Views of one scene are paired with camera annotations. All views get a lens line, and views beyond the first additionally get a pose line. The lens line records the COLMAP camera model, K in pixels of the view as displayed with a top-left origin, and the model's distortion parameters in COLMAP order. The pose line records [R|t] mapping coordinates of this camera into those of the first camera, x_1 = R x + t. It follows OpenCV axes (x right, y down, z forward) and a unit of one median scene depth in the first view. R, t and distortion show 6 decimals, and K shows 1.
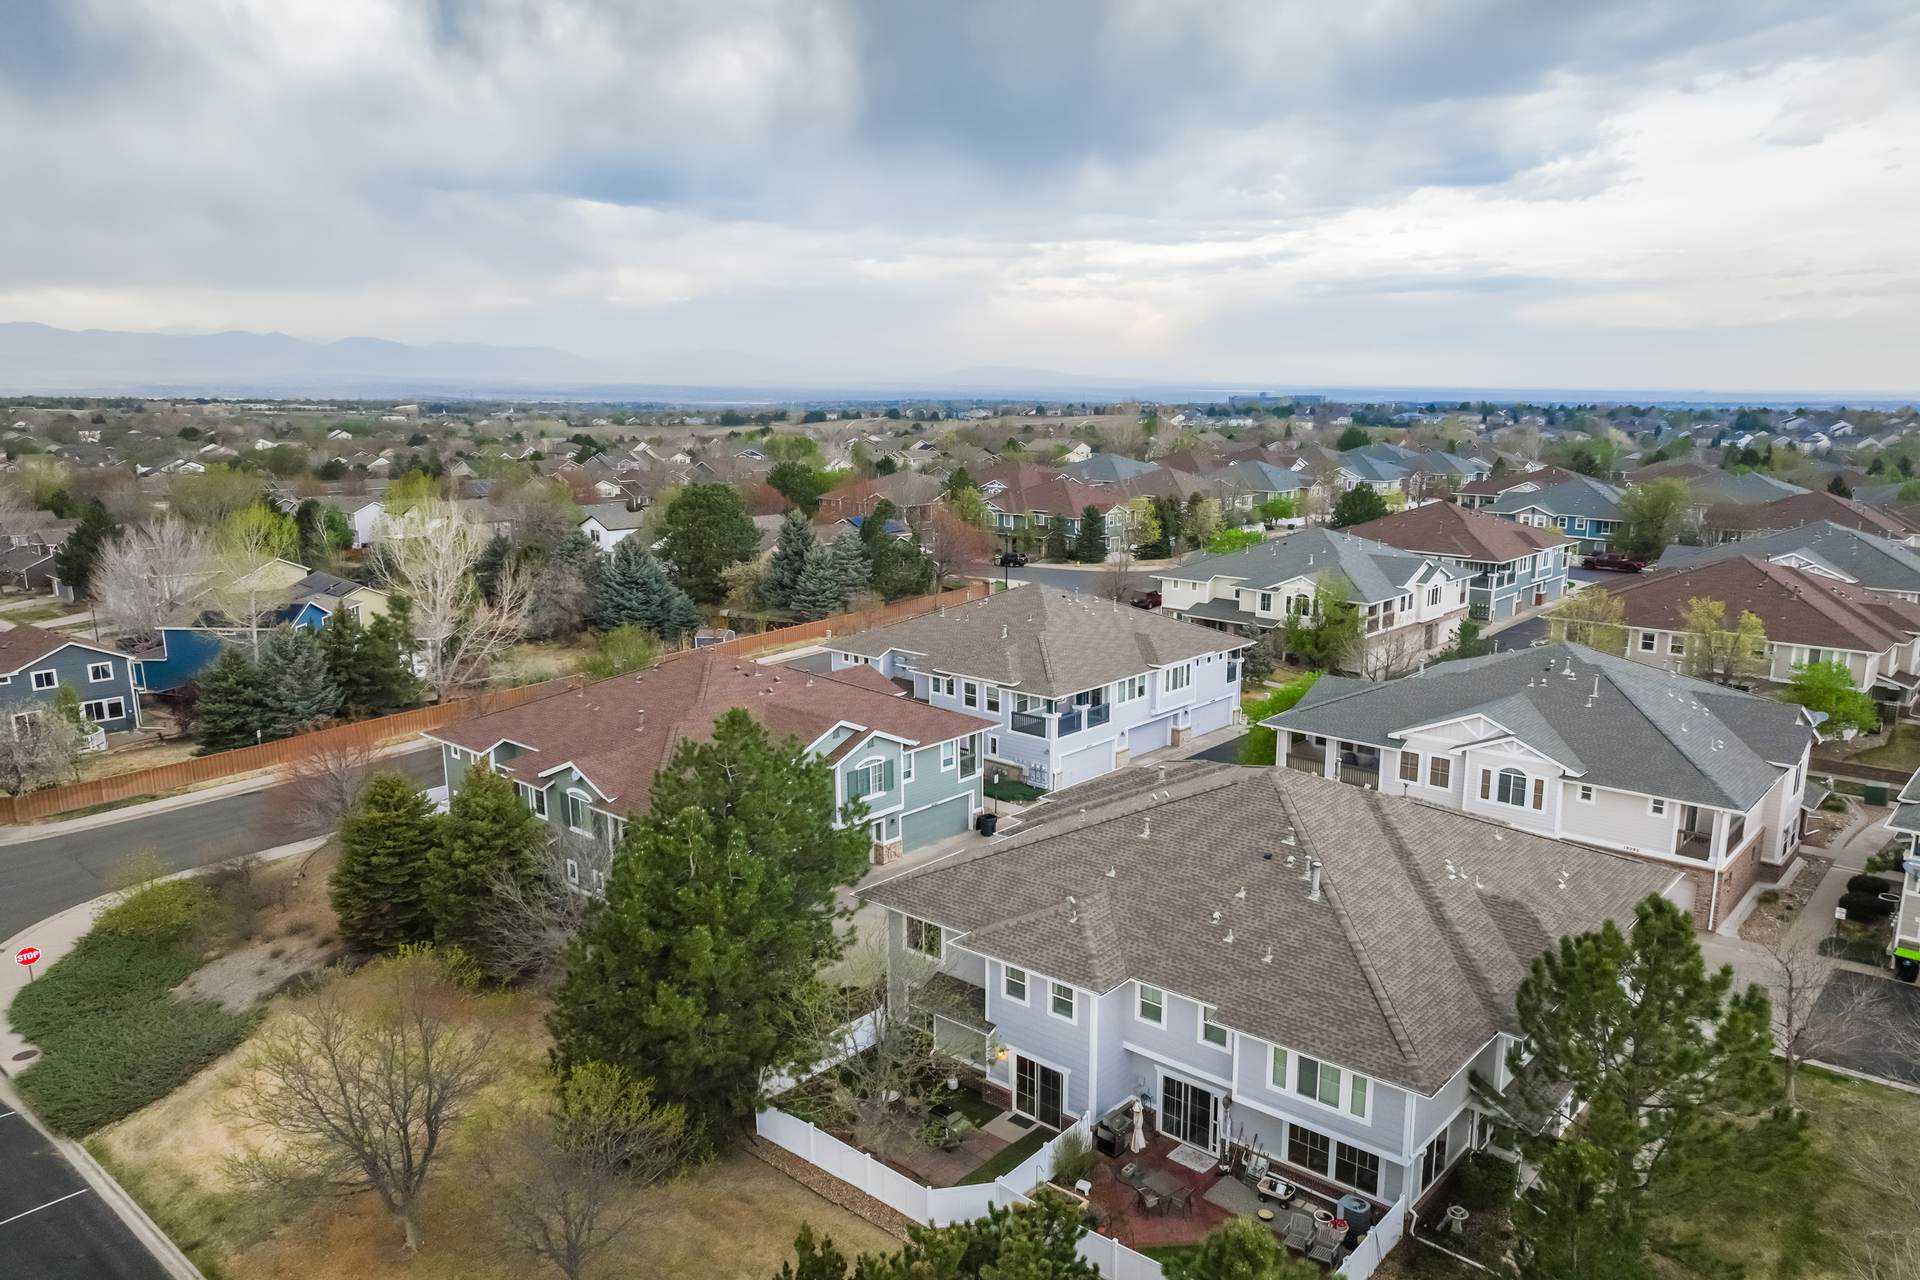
lens RADIAL K [[1343.7, 0, 960.0], [0, 1343.7, 640.0], [0, 0, 1]] dist [0.002754, 0.005445]
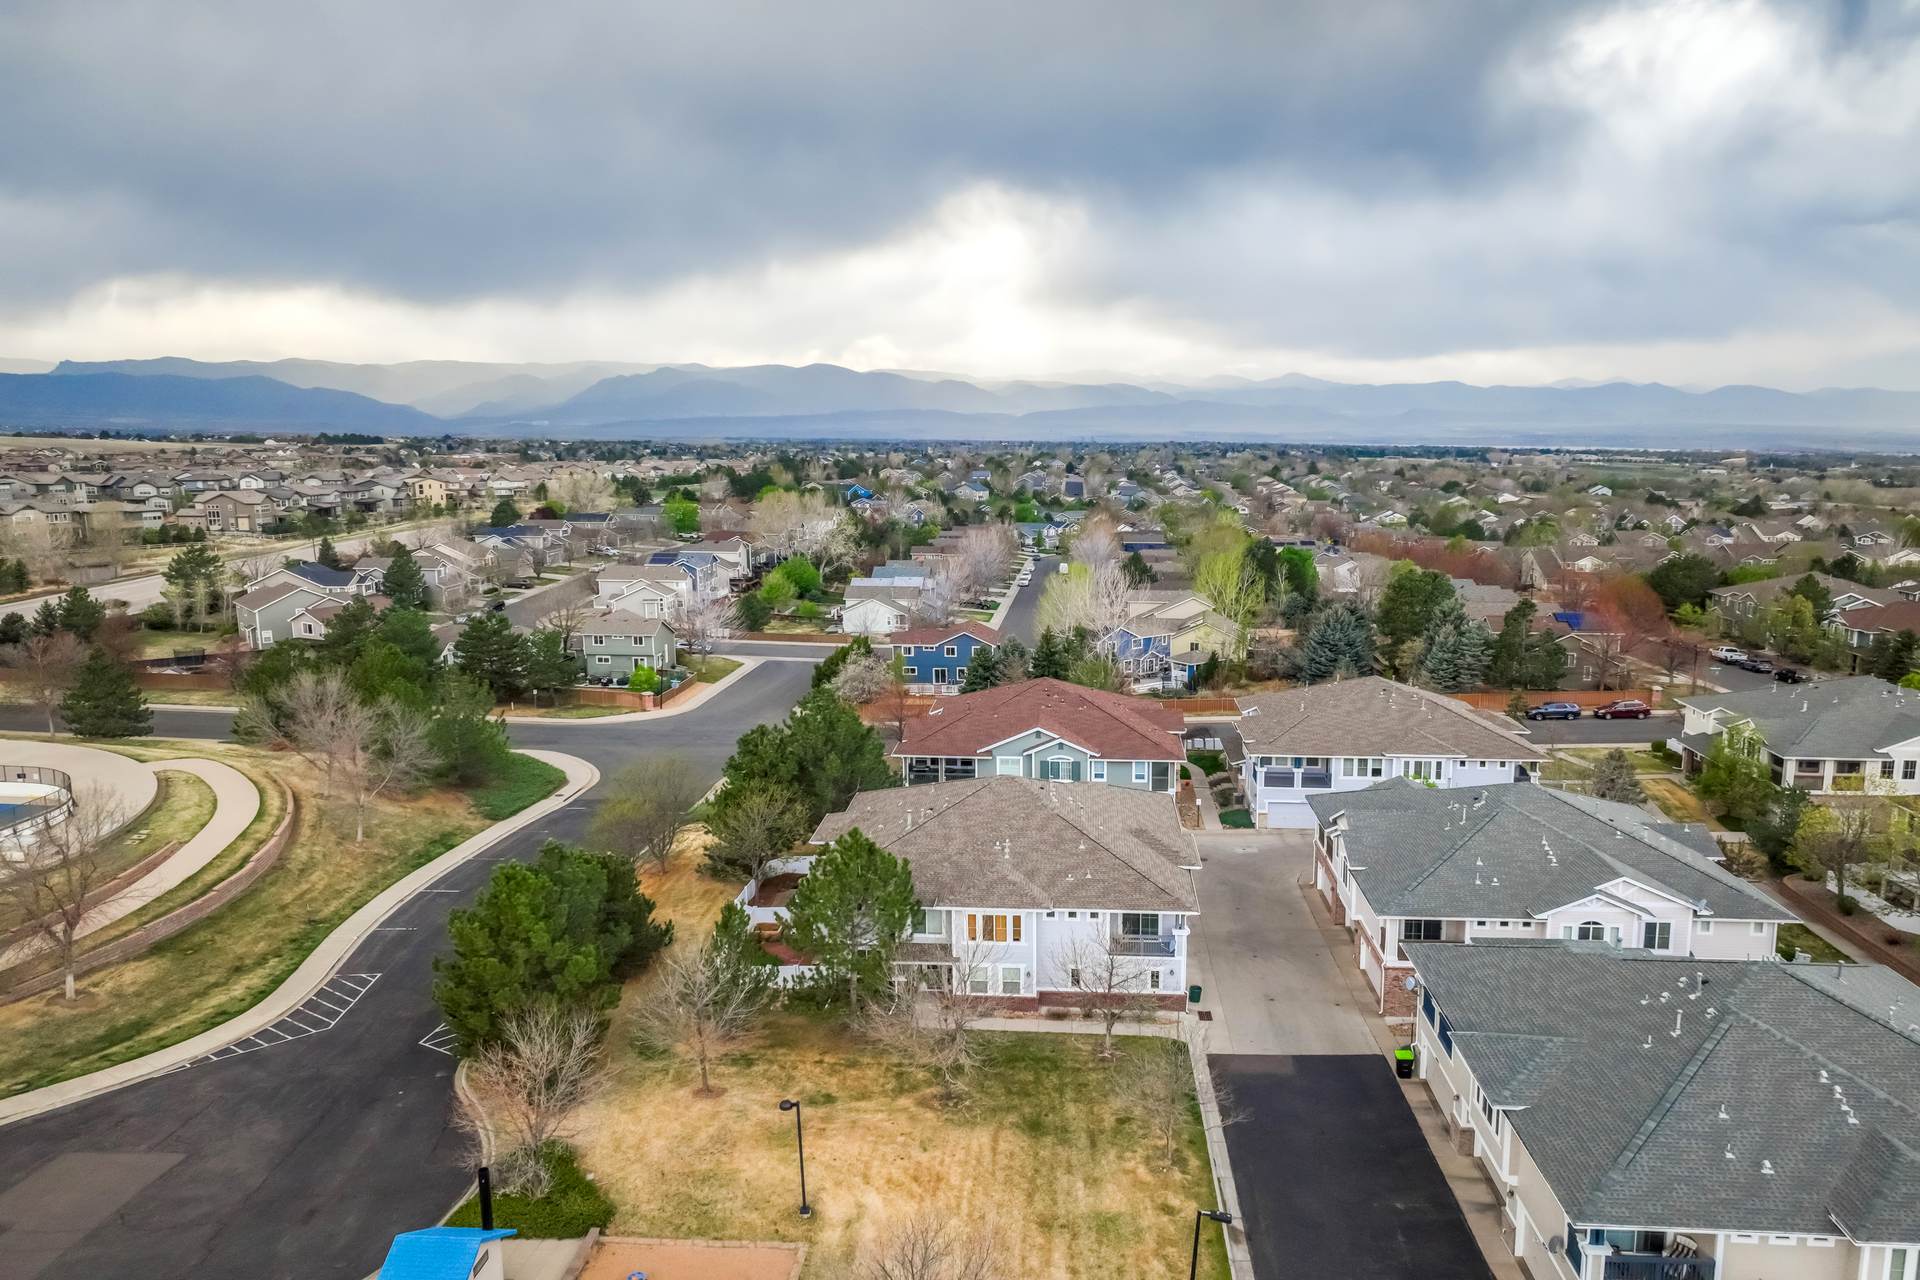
lens RADIAL K [[1356.4, 0, 1006.6], [0, 1356.4, 600.6], [0, 0, 1]] dist [0.004436, 0.000939]
pose [[0.600787, 0.100759, -0.793034, 0.801818], [-0.149323, 0.988709, 0.012496, -0.072921], [0.785339, 0.110911, 0.609049, -0.030955]]
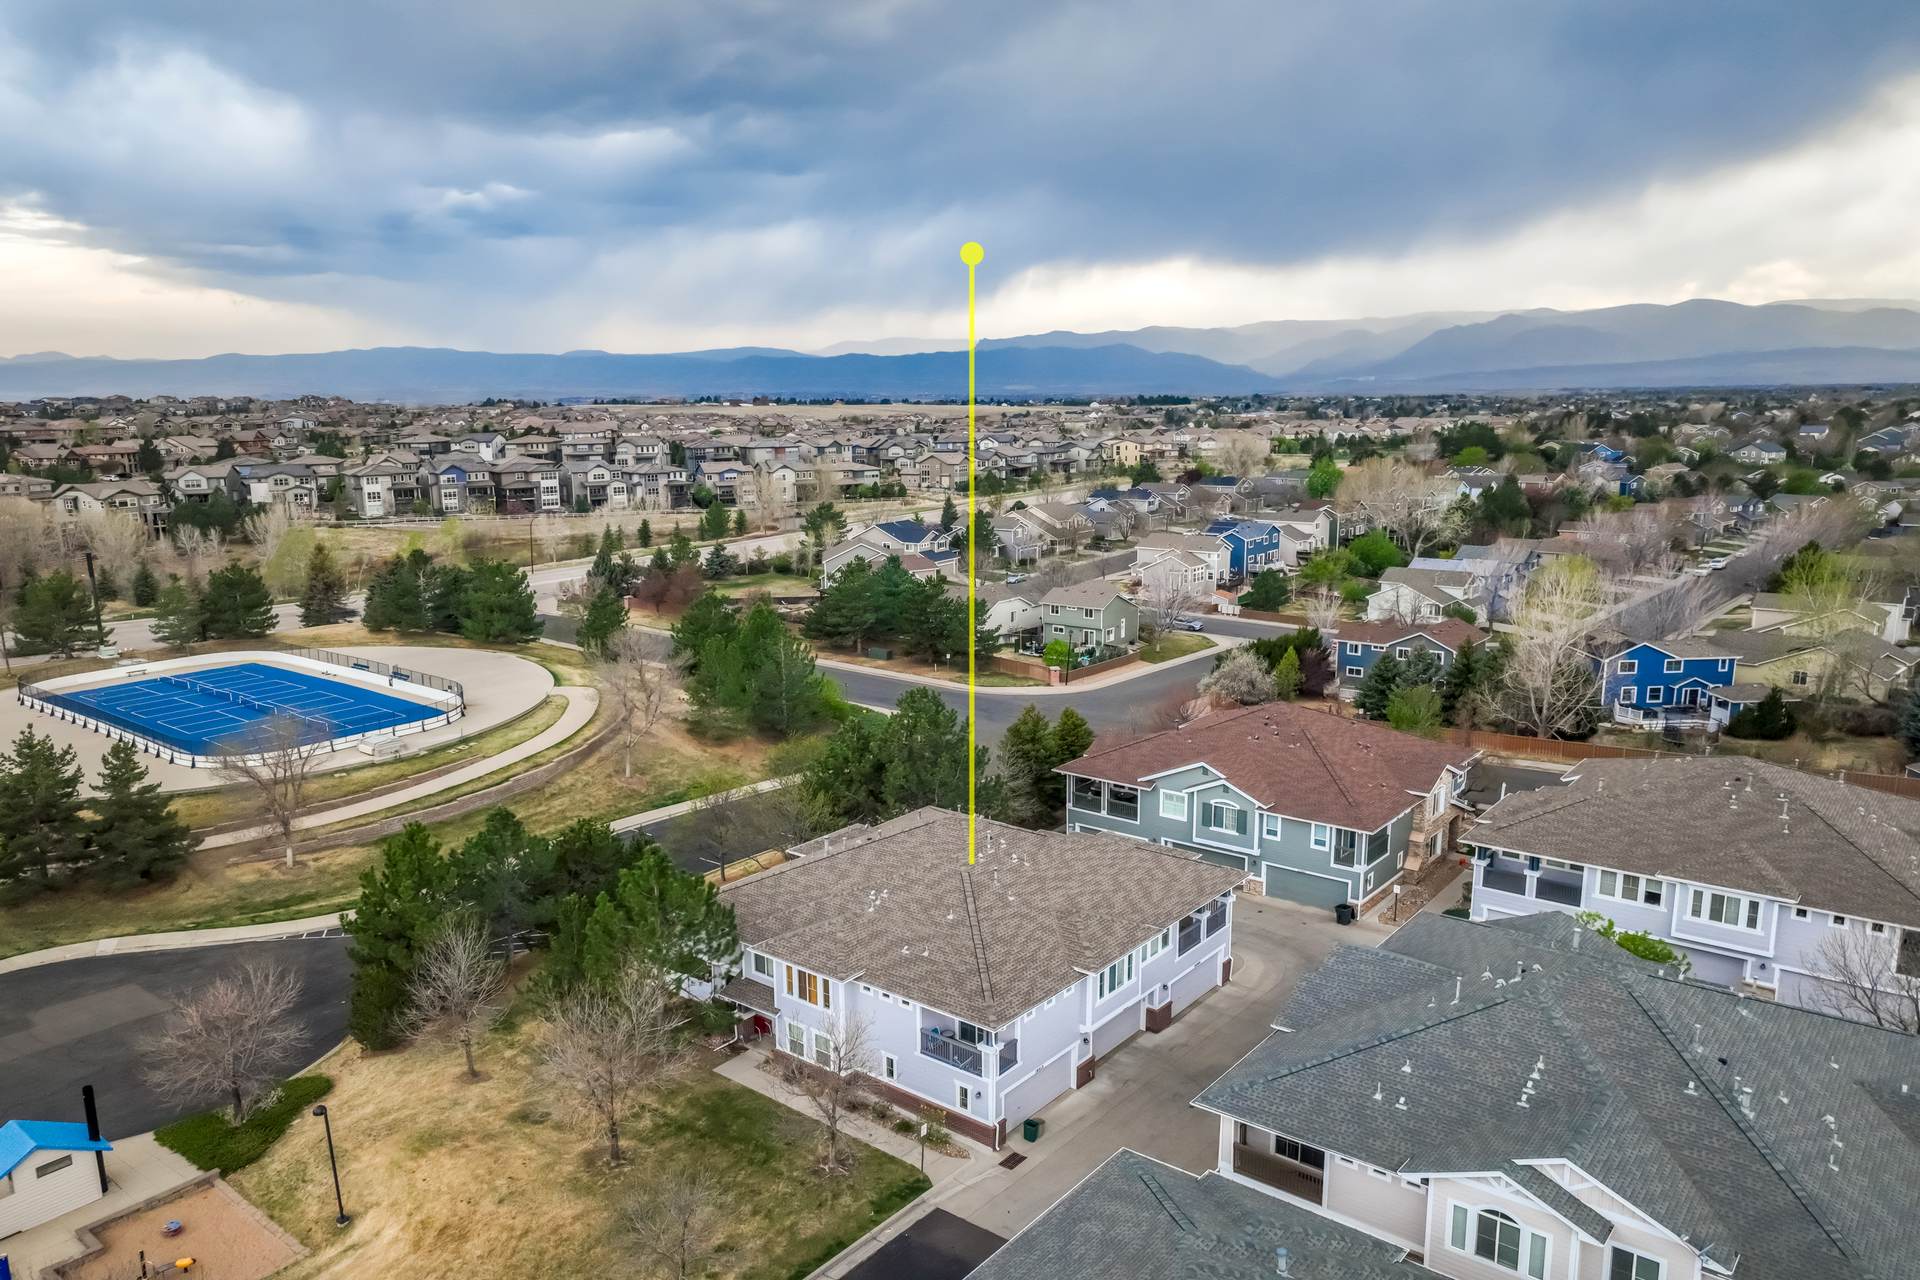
lens RADIAL K [[1359.1, 0, 893.2], [0, 1359.1, 647.6], [0, 0, 1]] dist [0.000546, 0.000673]
pose [[-0.014608, 0.181408, -0.983299, 0.832743], [-0.159535, 0.970384, 0.181395, -0.167495], [0.987084, 0.159520, 0.014765, 0.451425]]
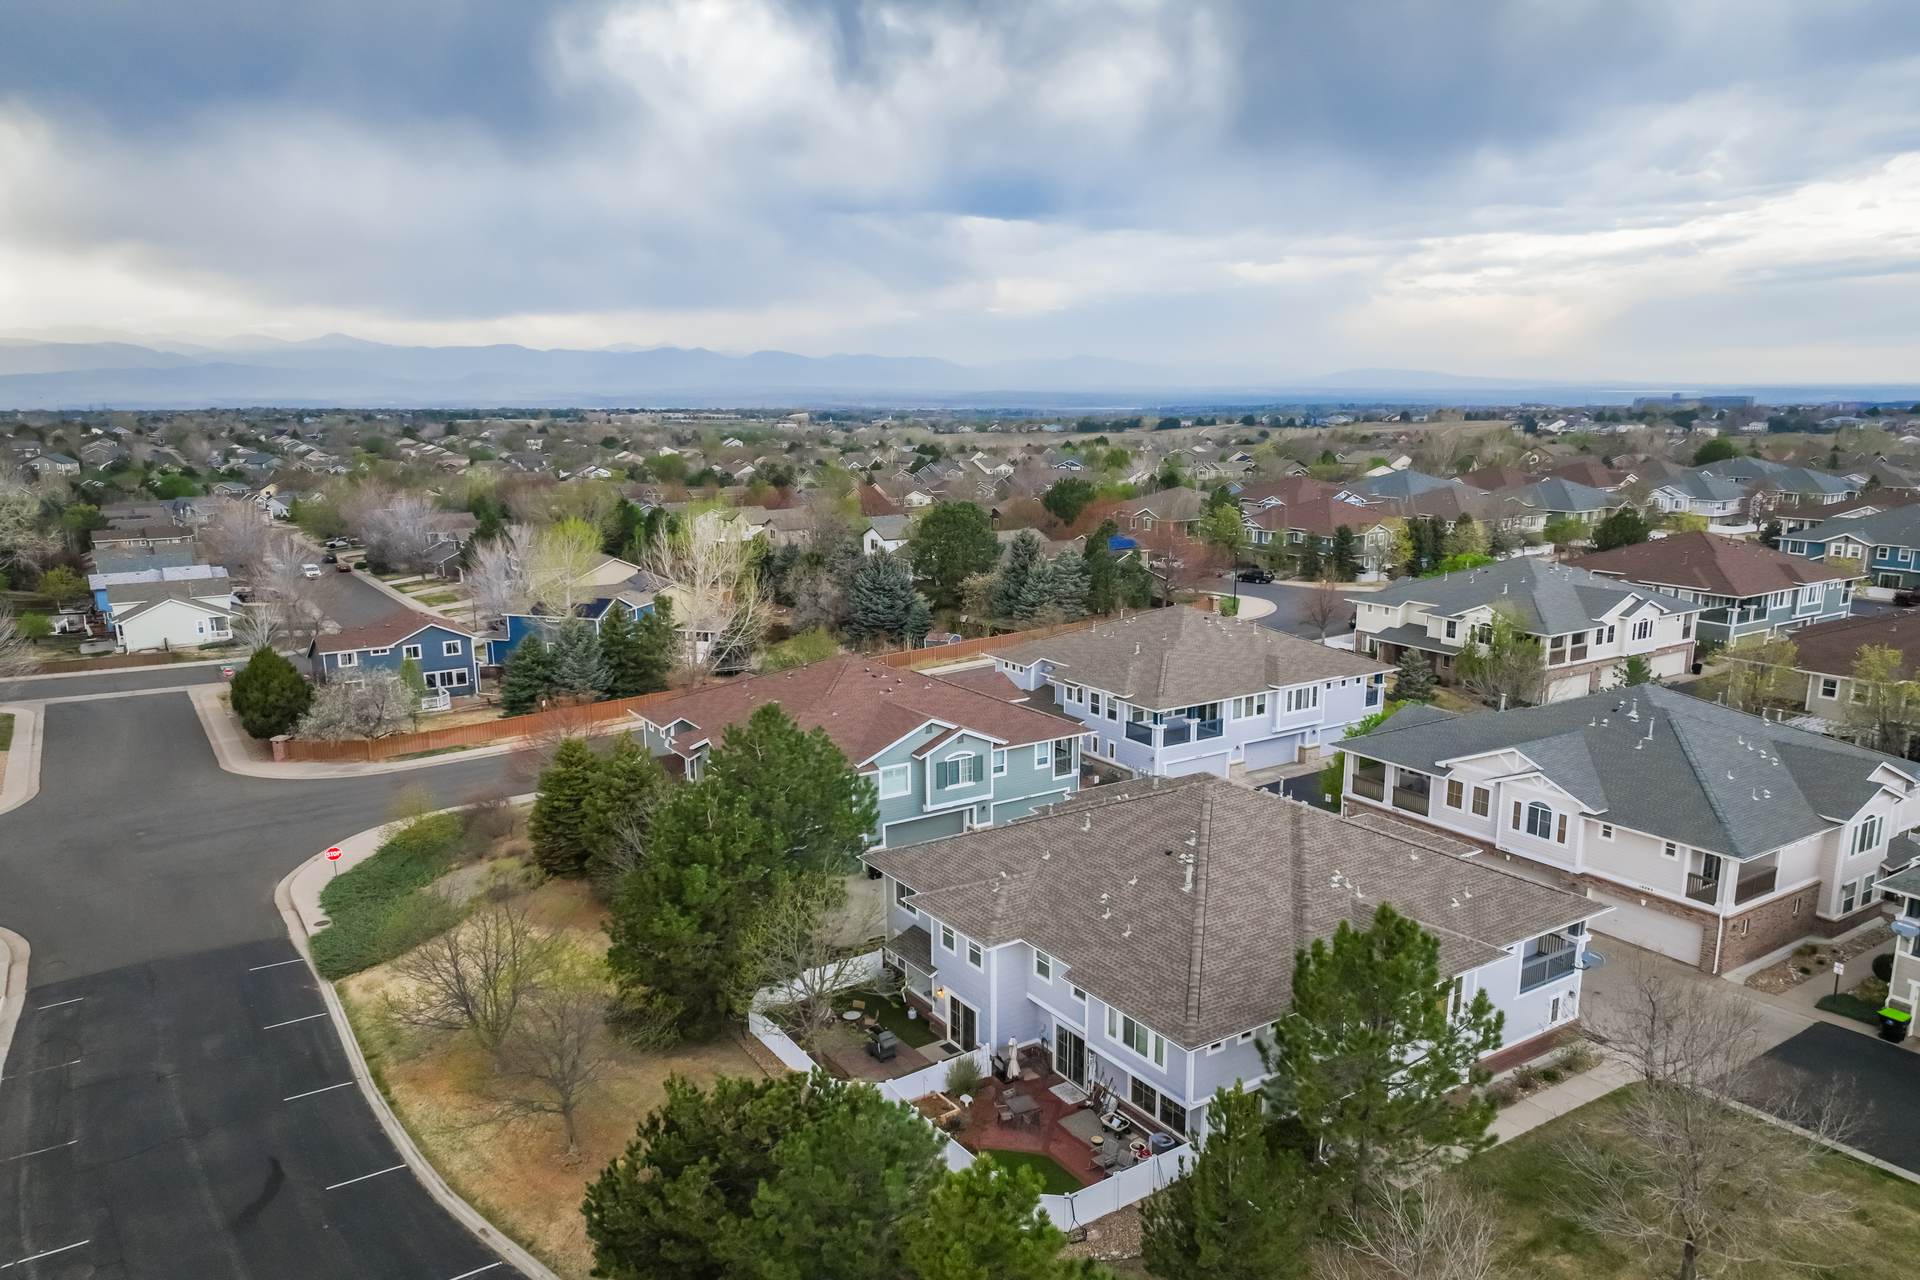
lens RADIAL K [[1333.4, 0, 945.8], [0, 1333.4, 645.3], [0, 0, 1]] dist [0.002014, -0.000266]
pose [[0.959168, 0.043437, -0.279483, 0.169140], [-0.042704, 0.999050, 0.008712, -0.010218], [0.279596, 0.003578, 0.960111, -0.081533]]
